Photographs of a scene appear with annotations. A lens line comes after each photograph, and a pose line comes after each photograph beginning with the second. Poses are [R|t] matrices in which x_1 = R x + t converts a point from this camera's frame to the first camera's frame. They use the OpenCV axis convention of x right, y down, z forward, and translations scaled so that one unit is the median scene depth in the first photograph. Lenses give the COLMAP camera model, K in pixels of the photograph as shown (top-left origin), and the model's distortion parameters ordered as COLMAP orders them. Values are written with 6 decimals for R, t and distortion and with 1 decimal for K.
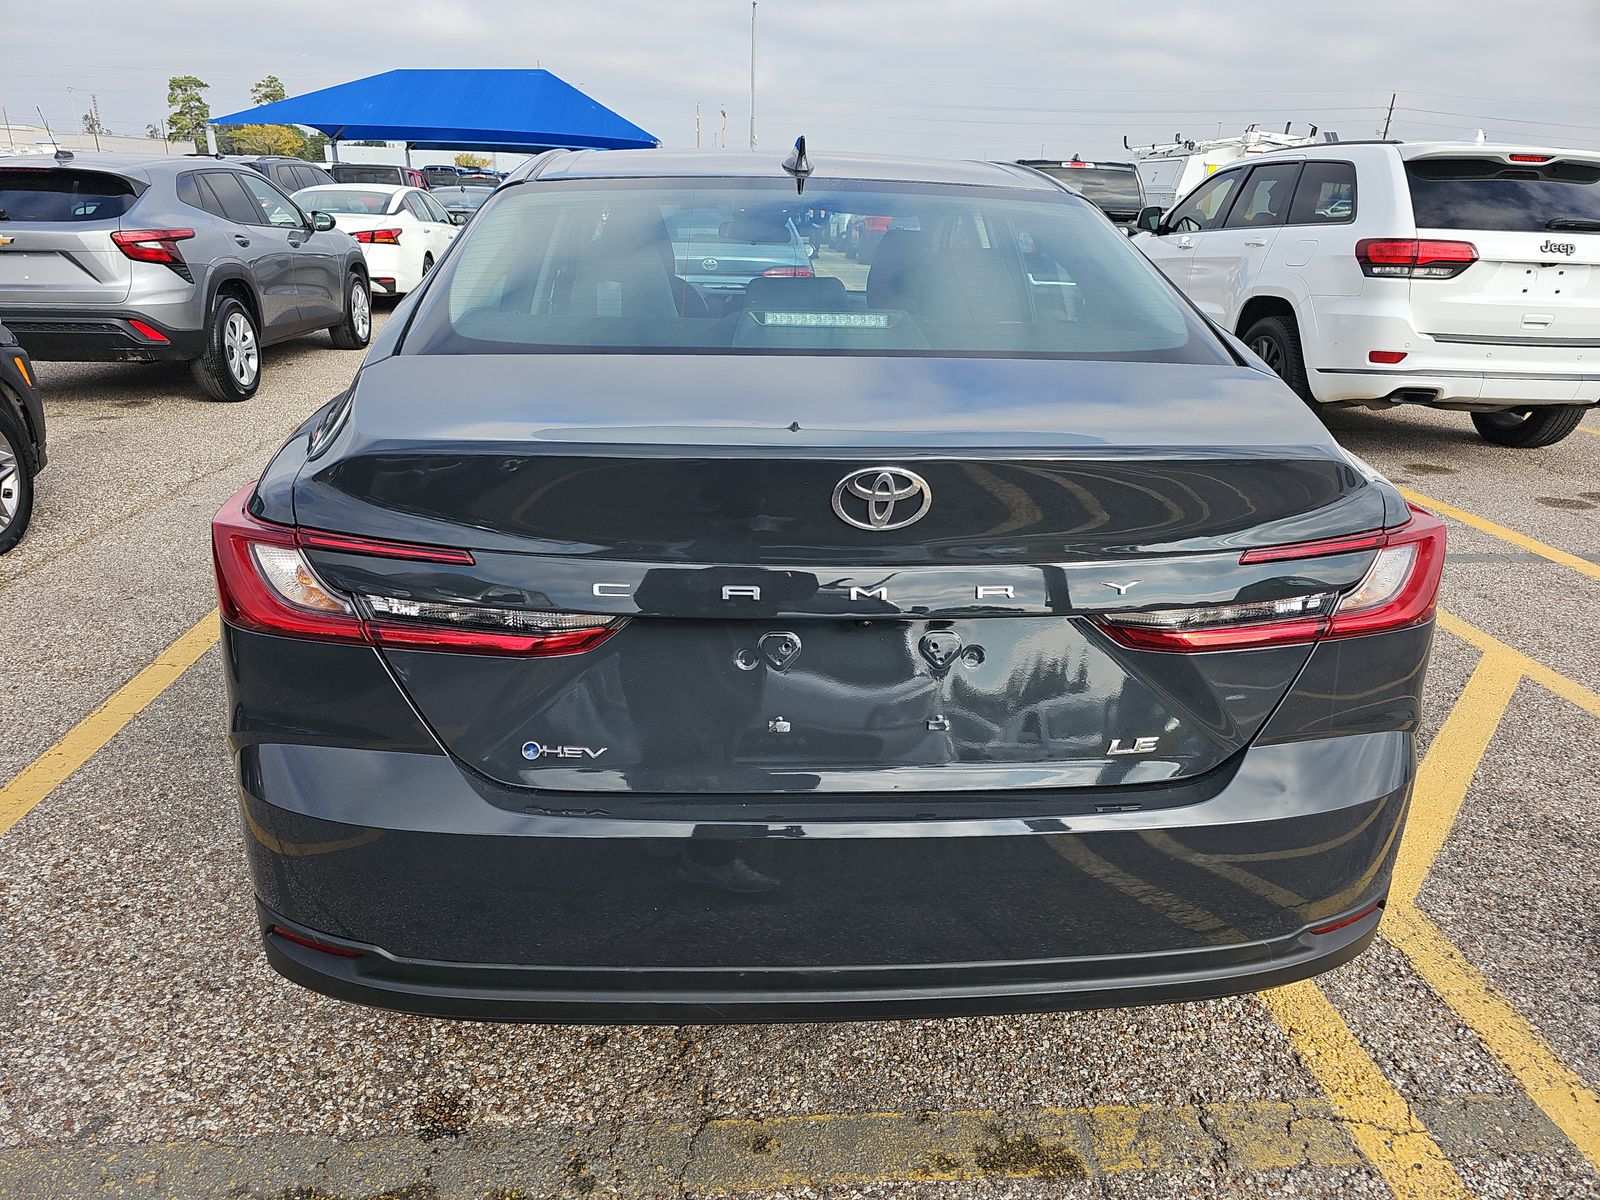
lens RADIAL K [[1074.7, 0, 797.5], [0, 1074.7, 604.7], [0, 0, 1]] dist [0.035950, -0.055361]
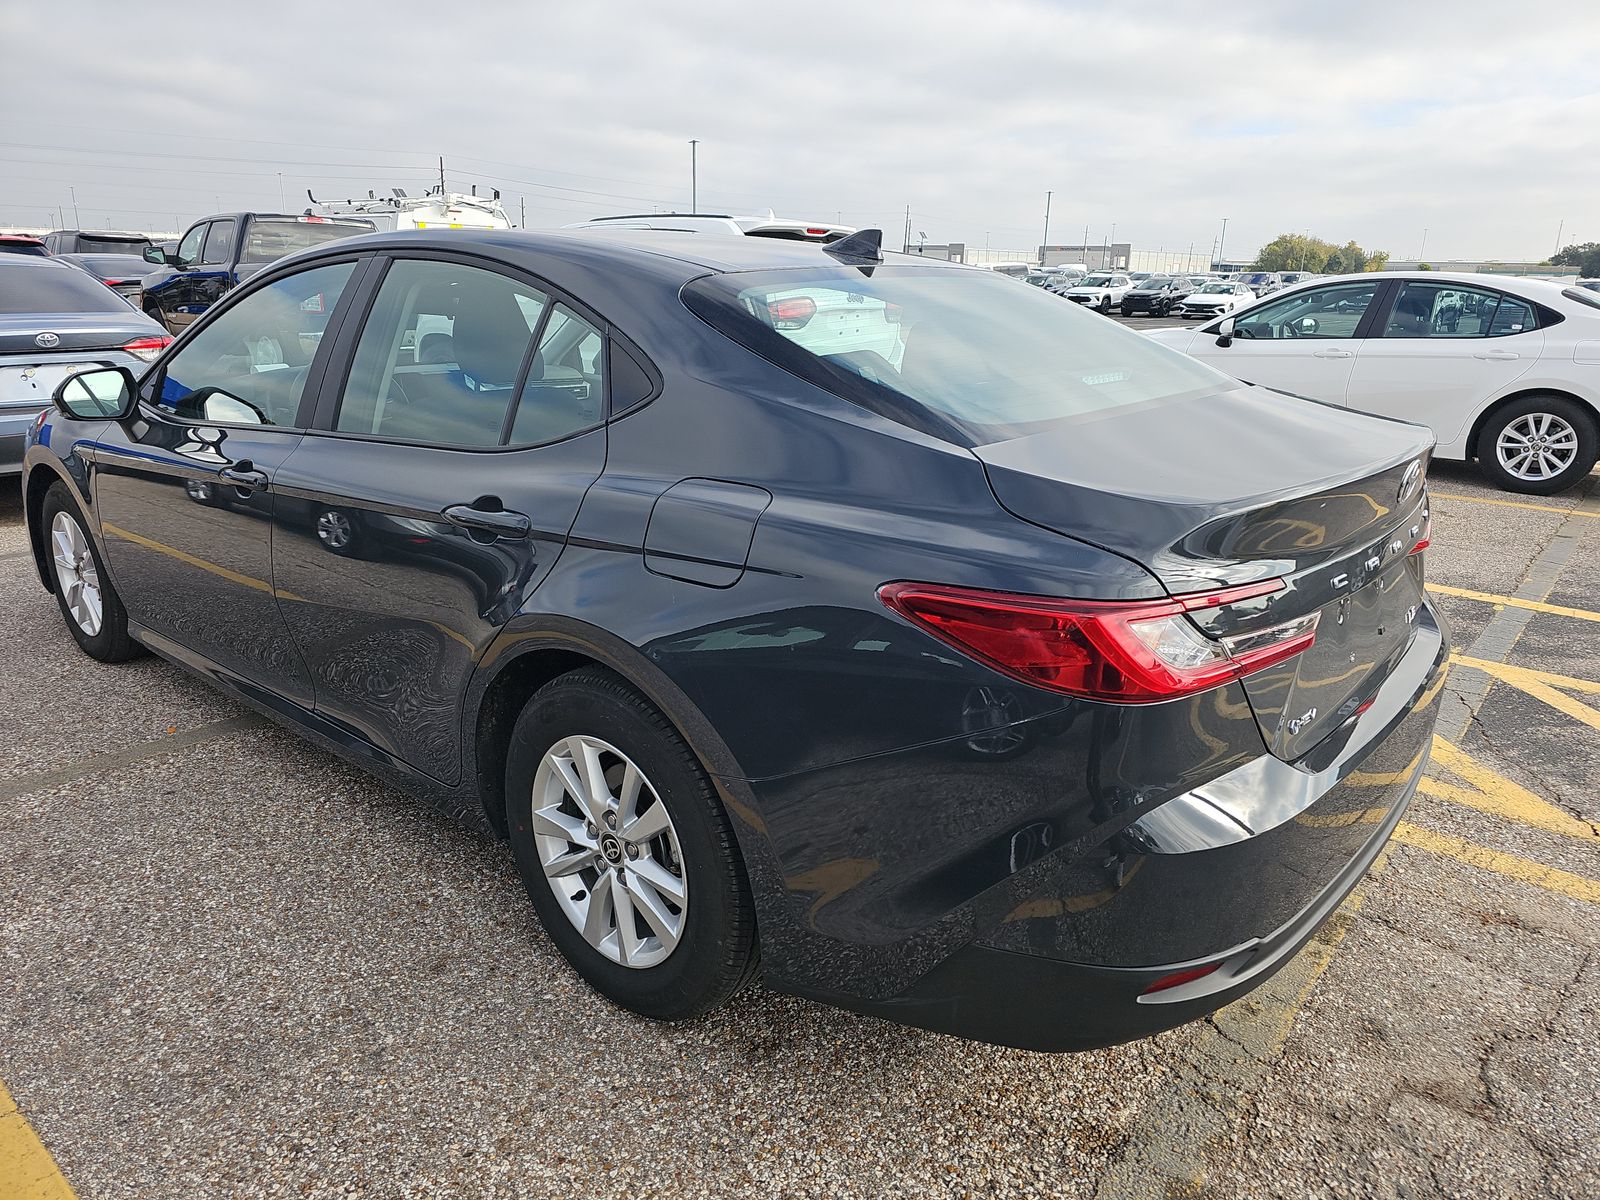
lens RADIAL K [[1074.7, 0, 797.5], [0, 1074.7, 604.7], [0, 0, 1]] dist [0.035950, -0.055361]
pose [[0.681782, -0.219047, 0.697991, -0.372999], [0.247586, 0.966906, 0.061604, -0.055913], [-0.688386, 0.130812, 0.713452, 0.122527]]
